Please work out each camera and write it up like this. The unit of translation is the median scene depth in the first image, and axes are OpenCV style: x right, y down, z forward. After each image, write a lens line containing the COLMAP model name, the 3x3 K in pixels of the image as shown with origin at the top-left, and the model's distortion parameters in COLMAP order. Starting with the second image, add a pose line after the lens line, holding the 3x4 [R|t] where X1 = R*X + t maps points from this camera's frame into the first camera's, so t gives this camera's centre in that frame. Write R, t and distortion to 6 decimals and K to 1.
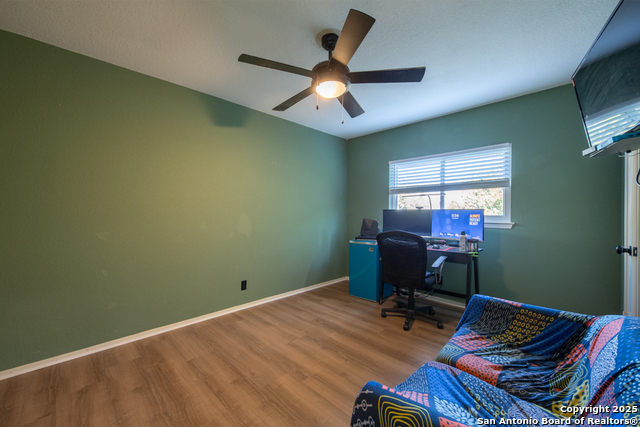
lens RADIAL K [[274.5, 0, 320.0], [0, 274.5, 214.1], [0, 0, 1]] dist [-0.000054, 0.000001]
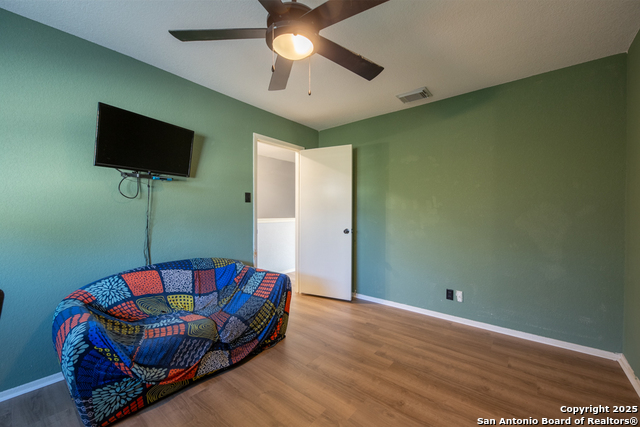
lens RADIAL K [[274.5, 0, 320.0], [0, 274.5, 214.0], [0, 0, 1]] dist [-0.000054, 0.000001]
pose [[-0.996395, -0.002974, -0.084786, 0.031003], [-0.003014, 0.999995, 0.000338, -0.003139], [0.084785, 0.000593, -0.996399, 1.958583]]
